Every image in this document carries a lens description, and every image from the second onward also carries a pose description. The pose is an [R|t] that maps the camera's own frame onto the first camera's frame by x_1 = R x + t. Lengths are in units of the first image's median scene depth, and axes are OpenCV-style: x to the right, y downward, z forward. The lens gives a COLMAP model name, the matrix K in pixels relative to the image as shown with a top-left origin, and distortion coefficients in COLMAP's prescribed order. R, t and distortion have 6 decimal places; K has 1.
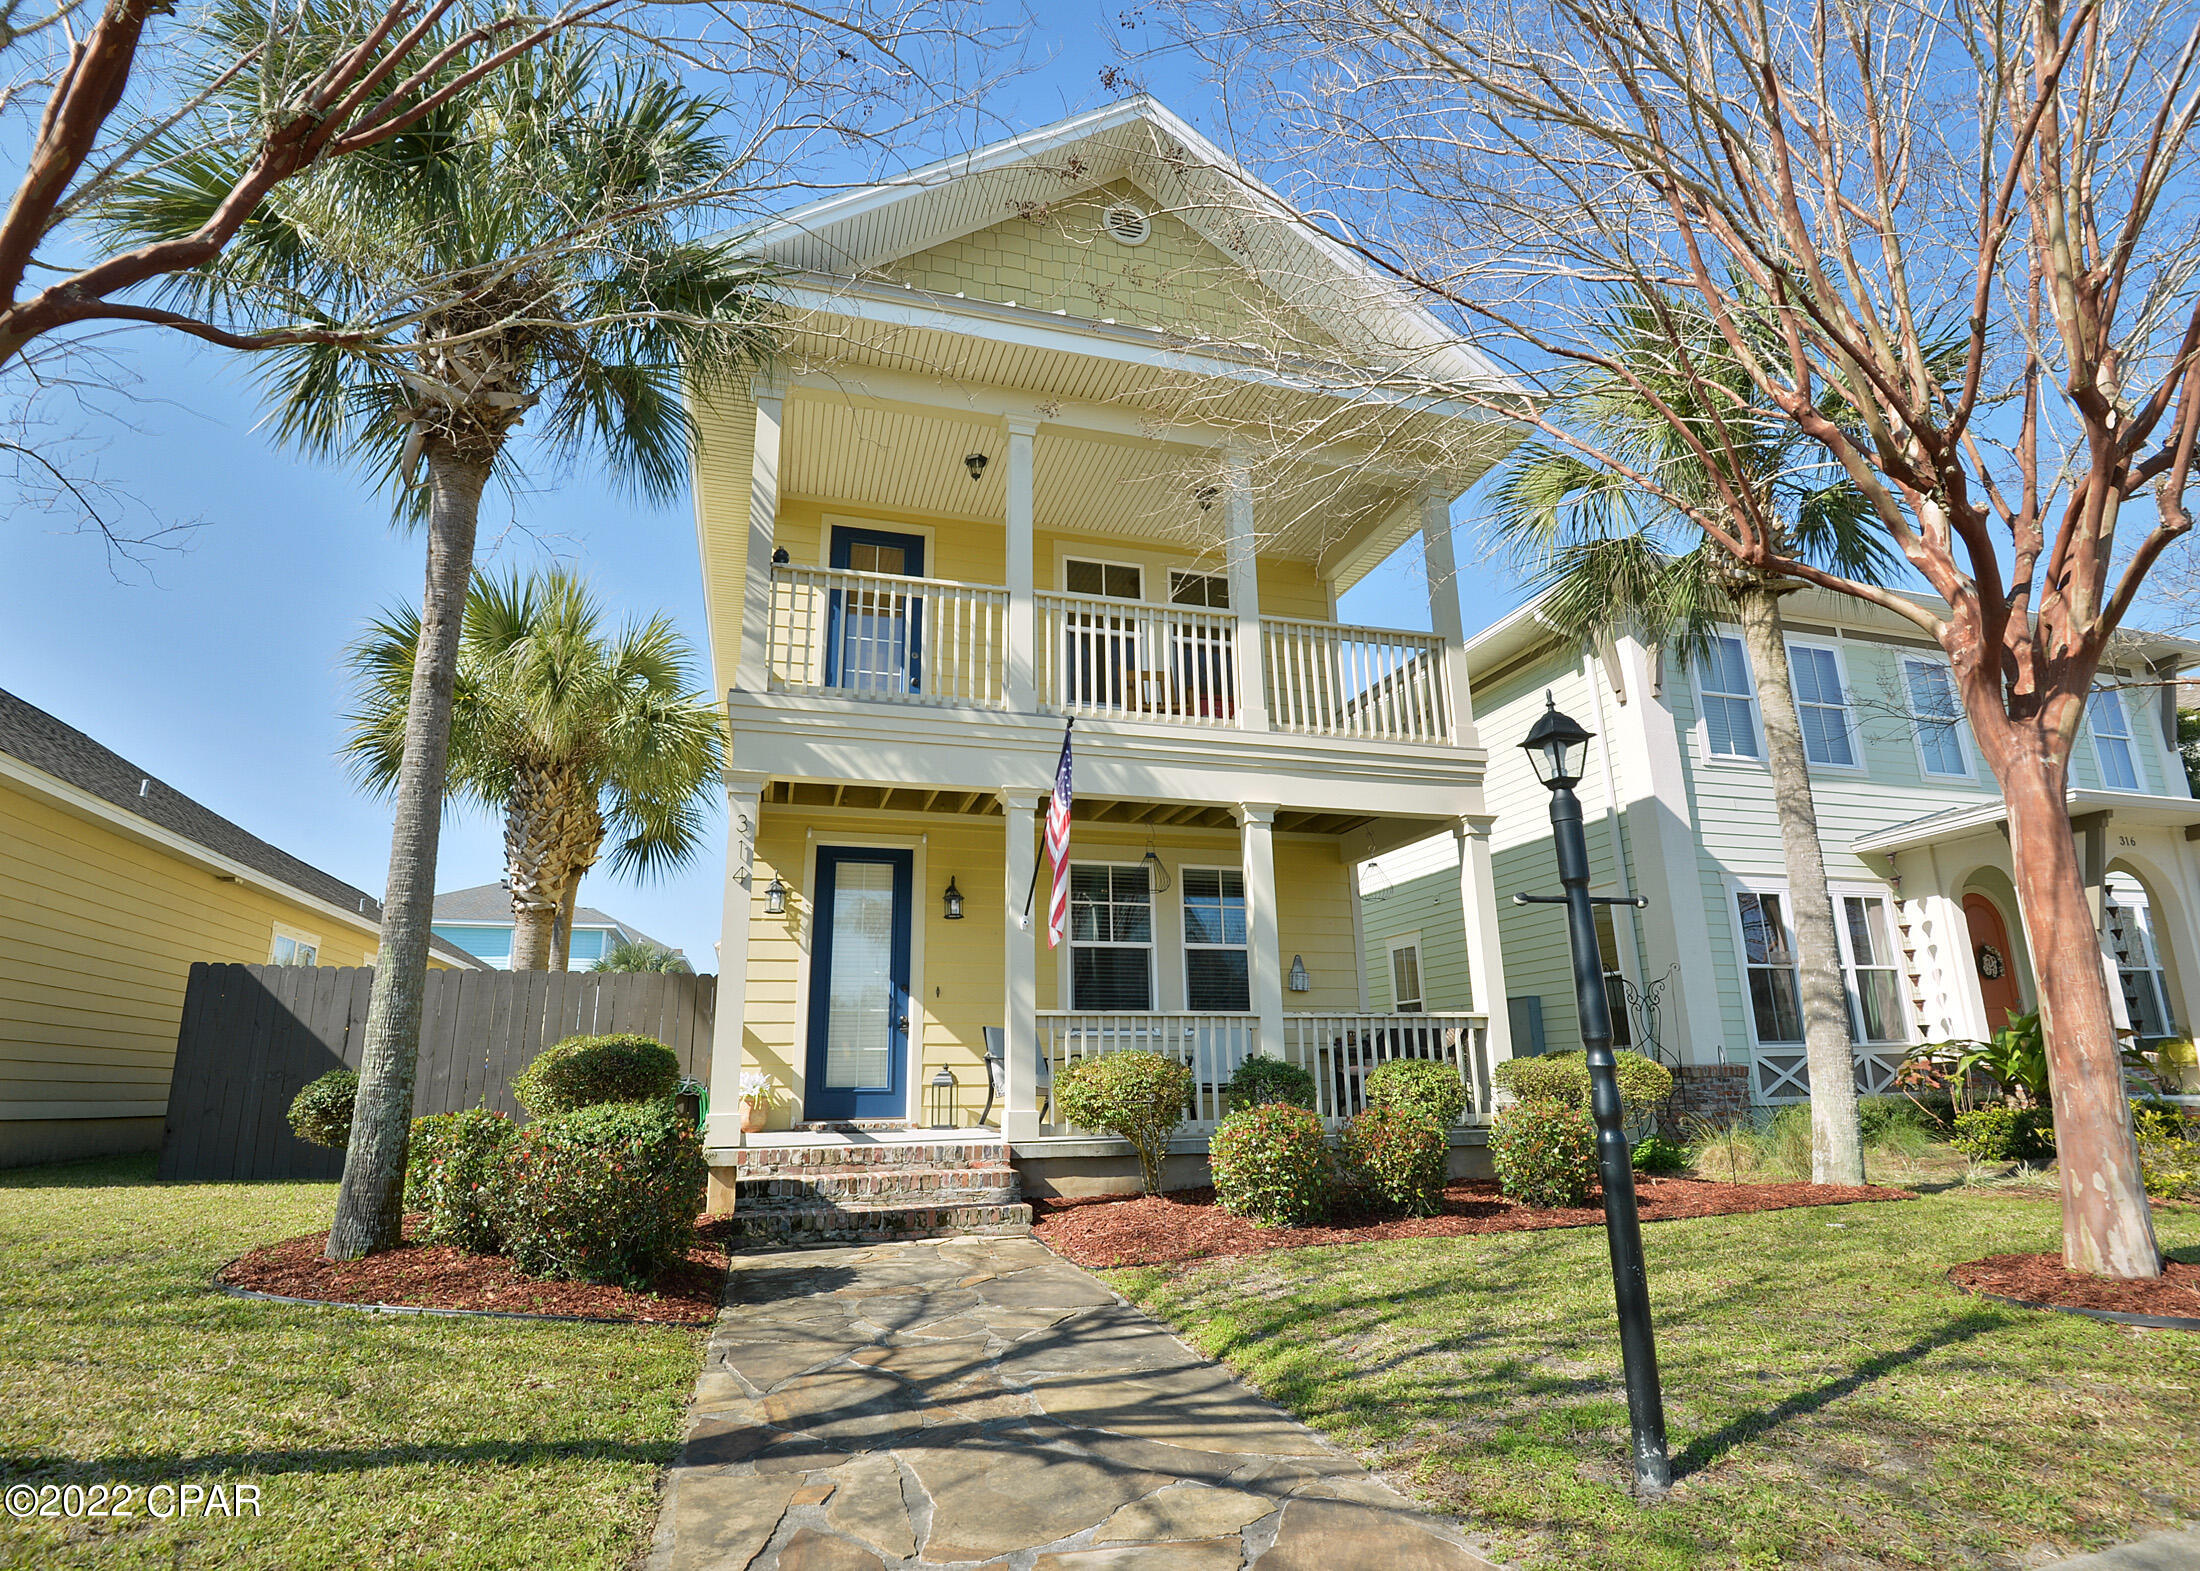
lens RADIAL K [[1093.3, 0, 1061.2], [0, 1093.3, 783.4], [0, 0, 1]] dist [-0.020170, -0.001513]
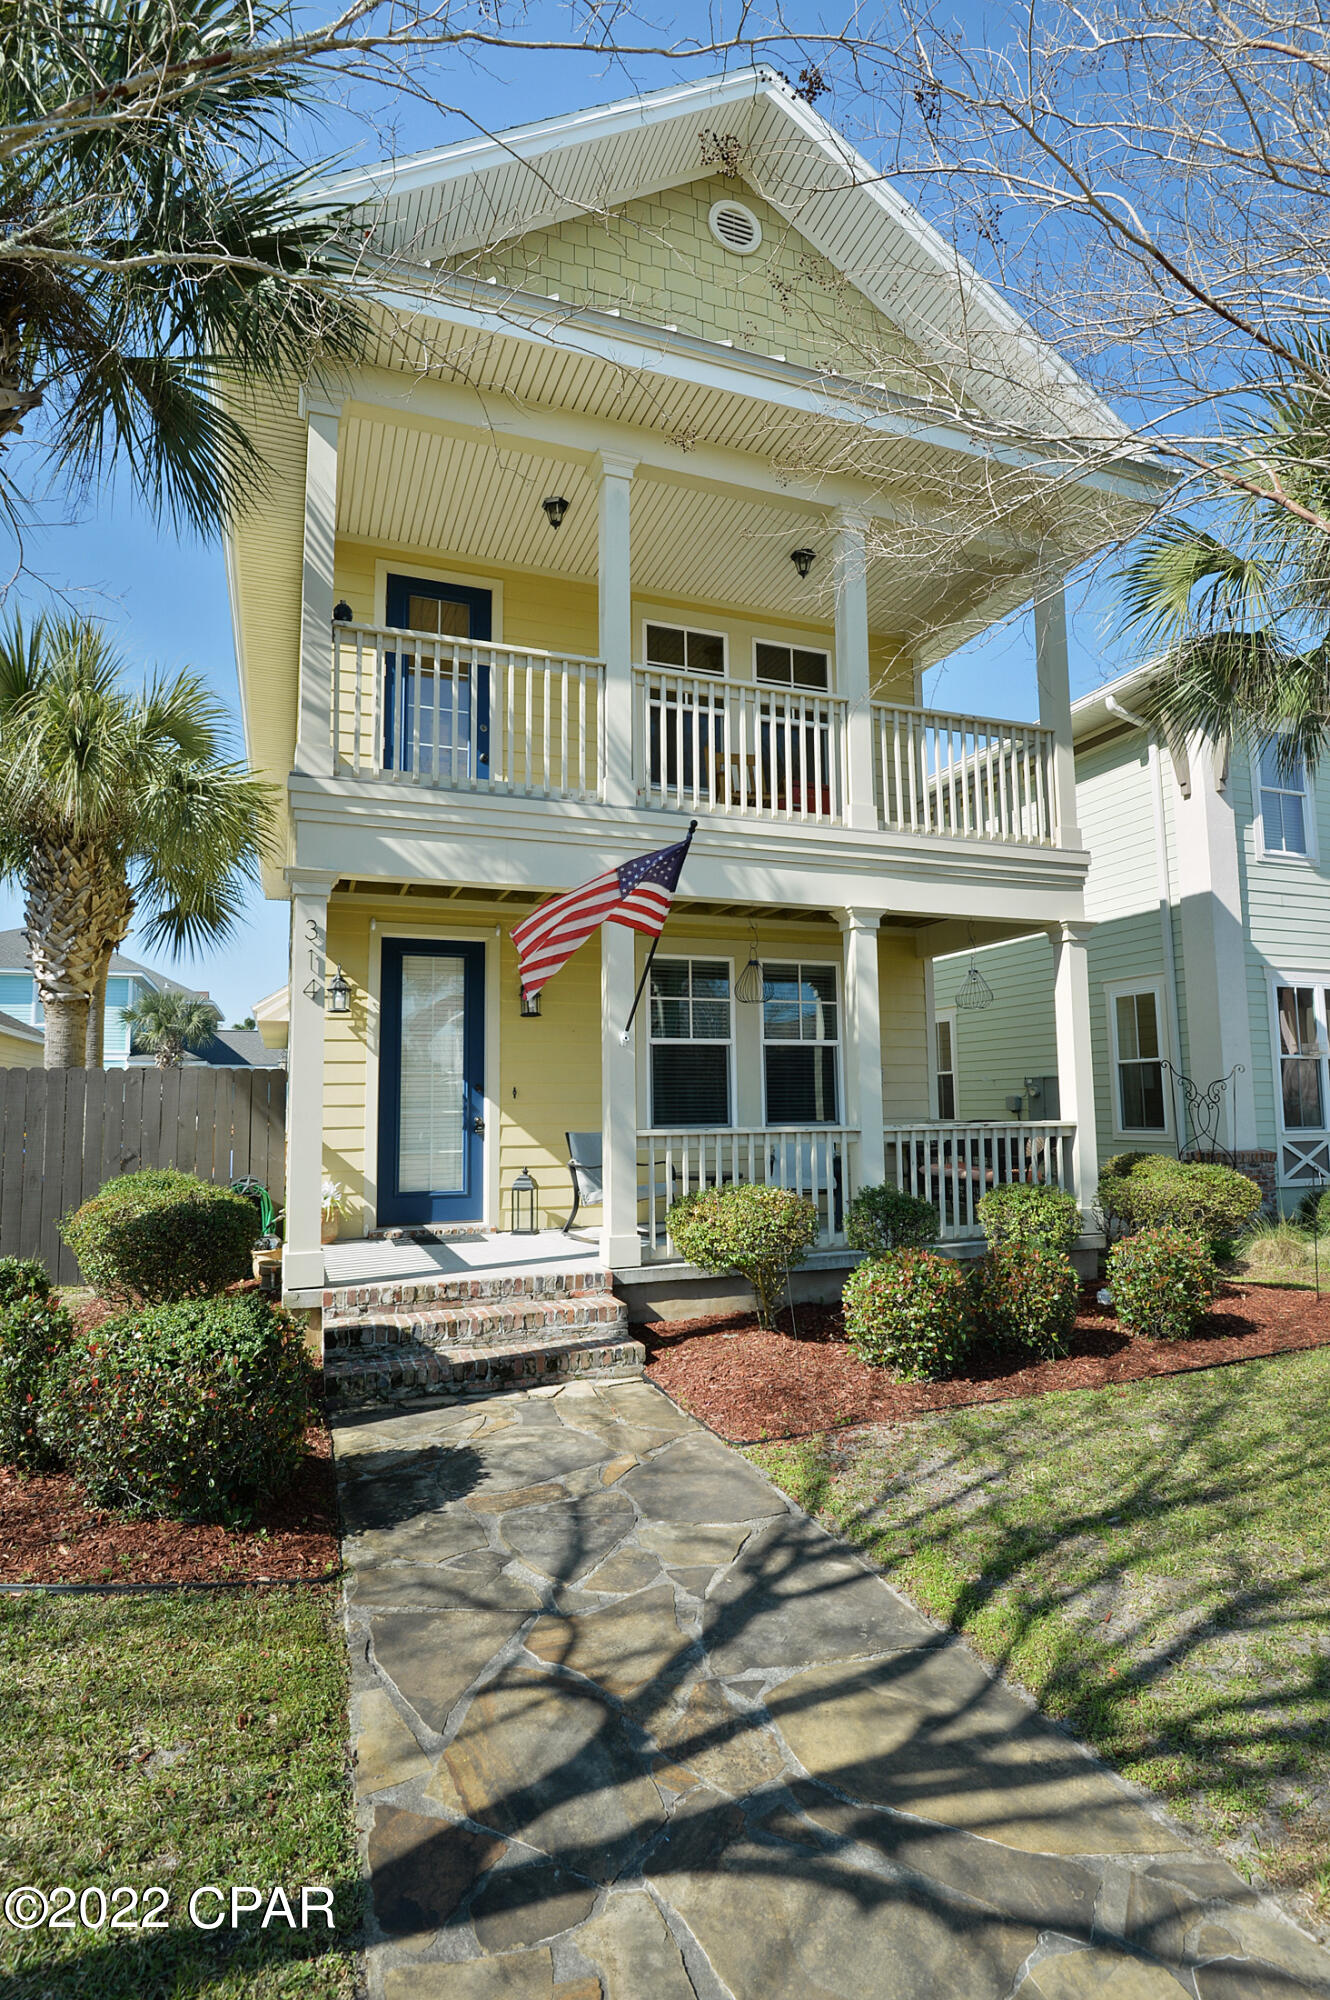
lens RADIAL K [[1017.6, 0, 665.0], [0, 1017.6, 1000.0], [0, 0, 1]] dist [0.002289, -0.030580]
pose [[0.995502, 0.009036, 0.094306, -0.070005], [-0.024199, 0.986672, 0.160915, -0.038415], [-0.091595, -0.162473, 0.982453, 0.129049]]
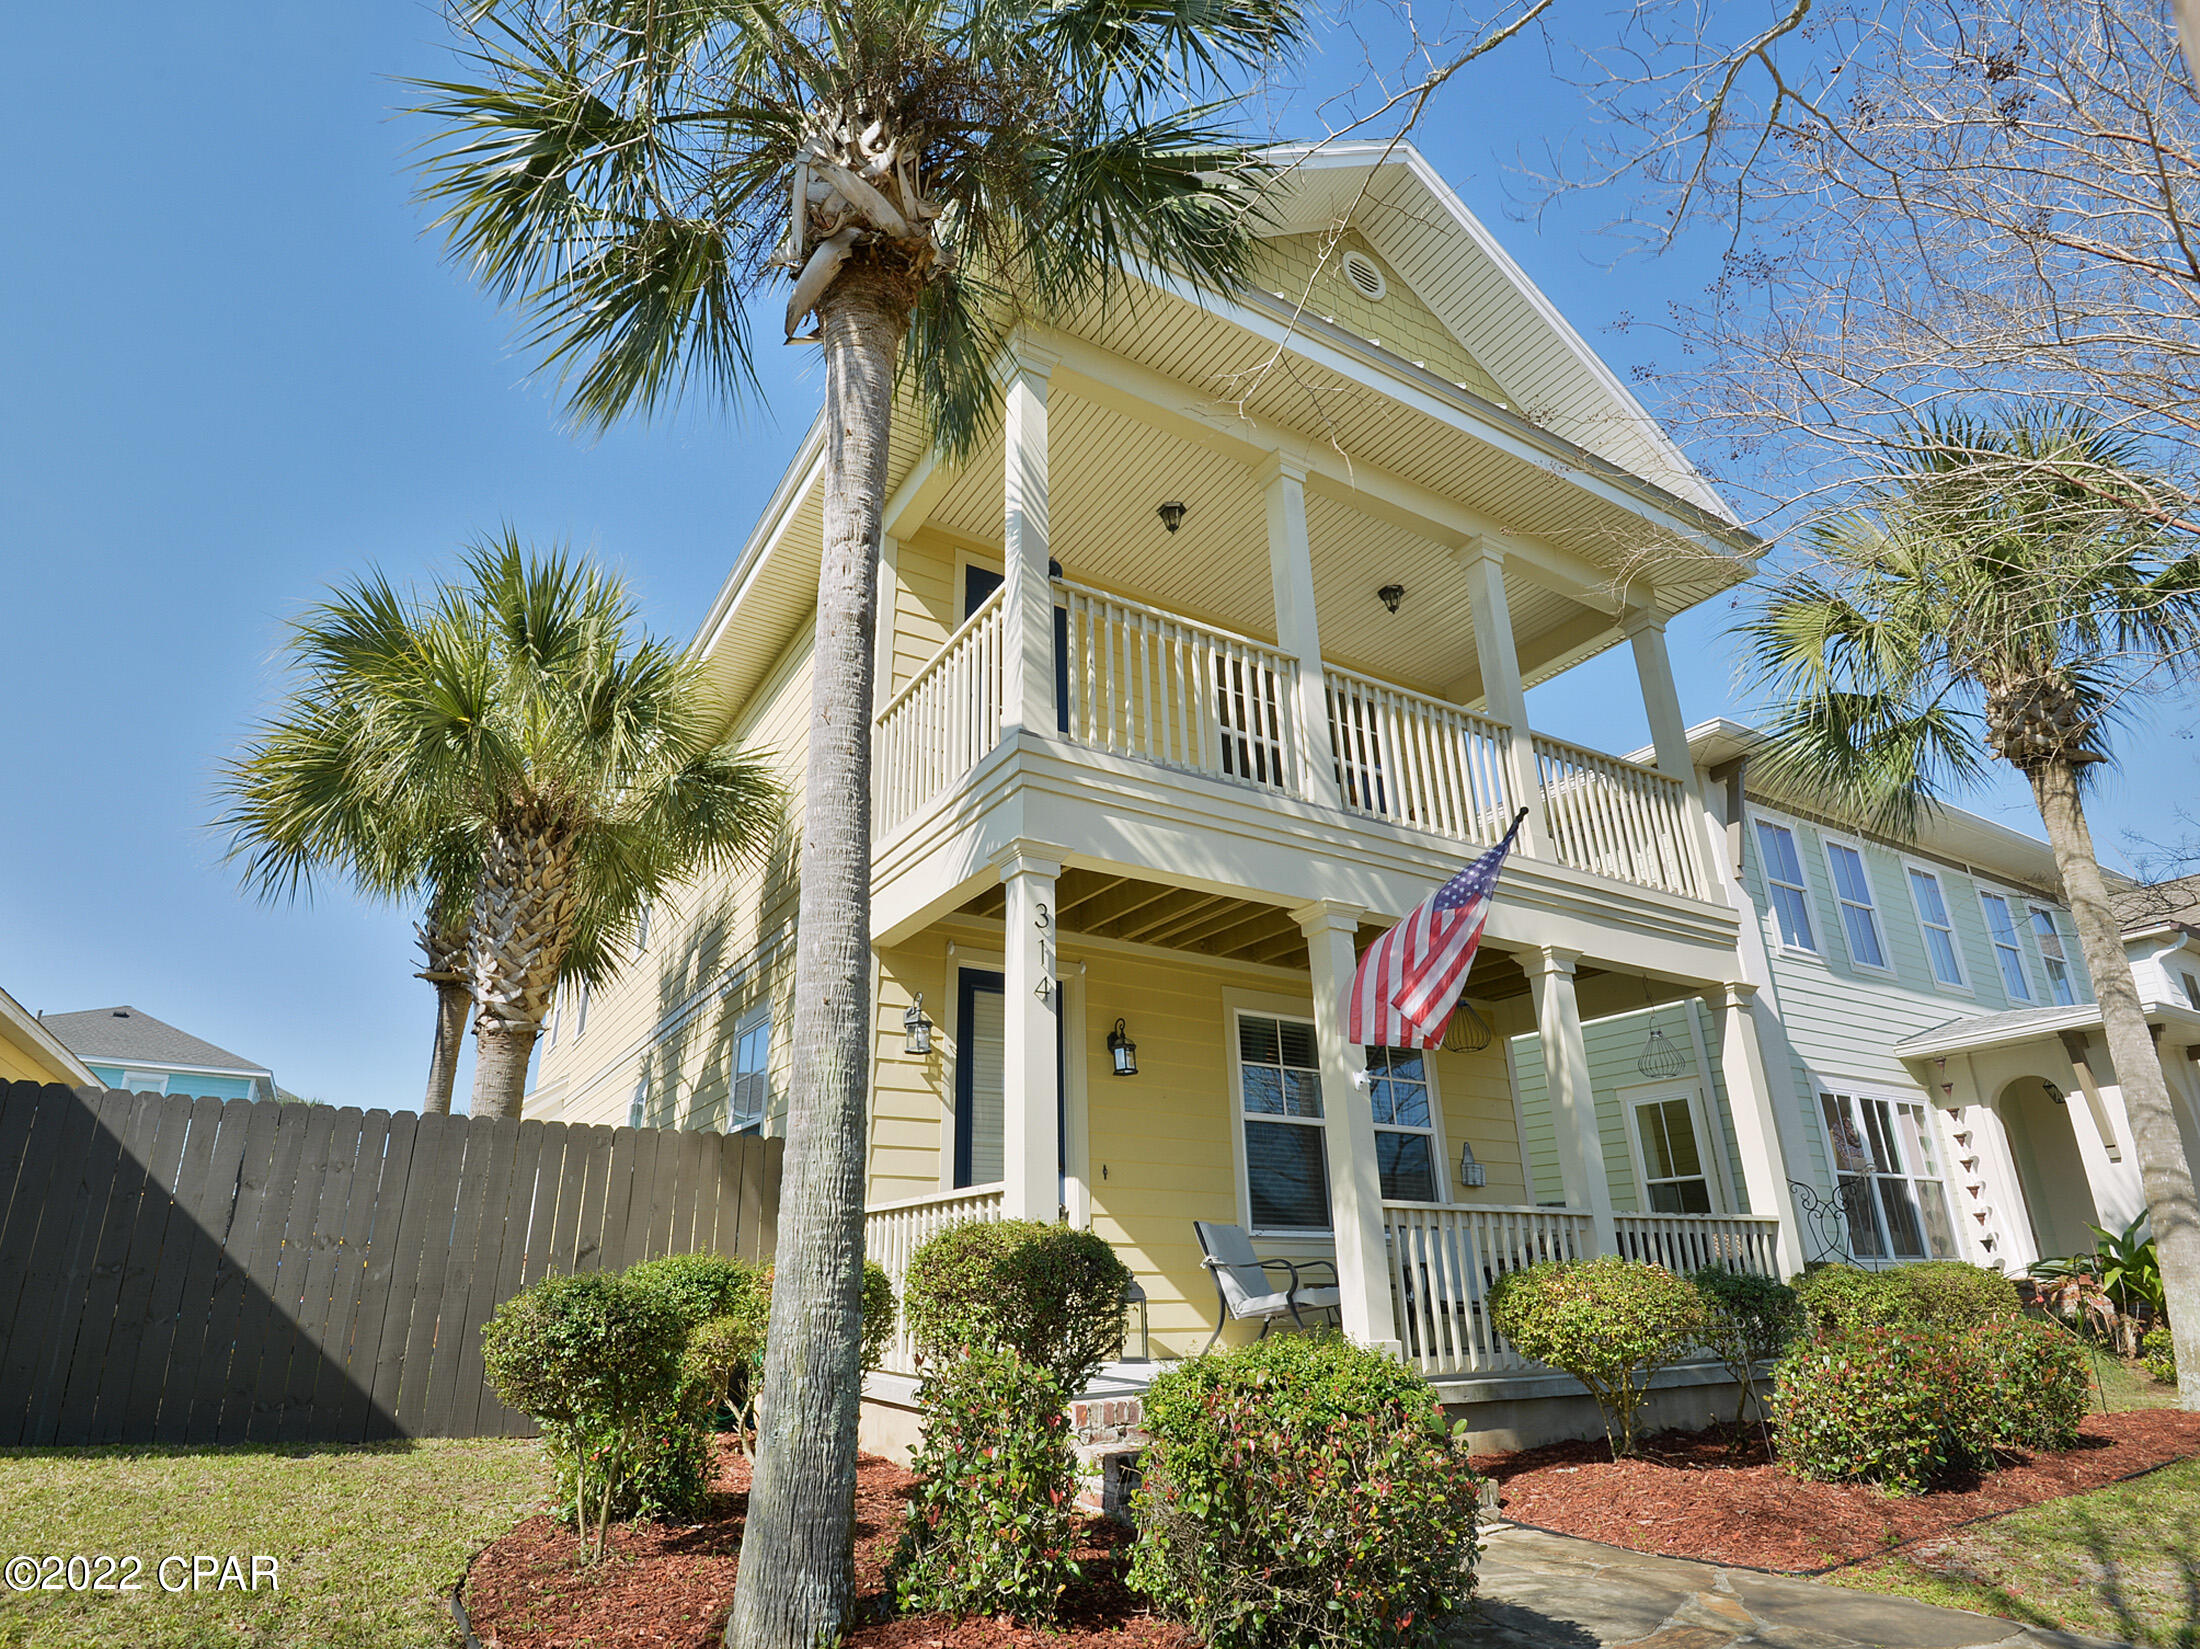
lens RADIAL K [[1169.5, 0, 1015.4], [0, 1169.5, 825.0], [0, 0, 1]] dist [-0.003278, -0.029490]
pose [[0.971429, 0.099379, 0.215519, -0.392326], [-0.074580, 0.989931, -0.120309, 0.058400], [-0.225306, 0.100798, 0.969060, 0.216973]]
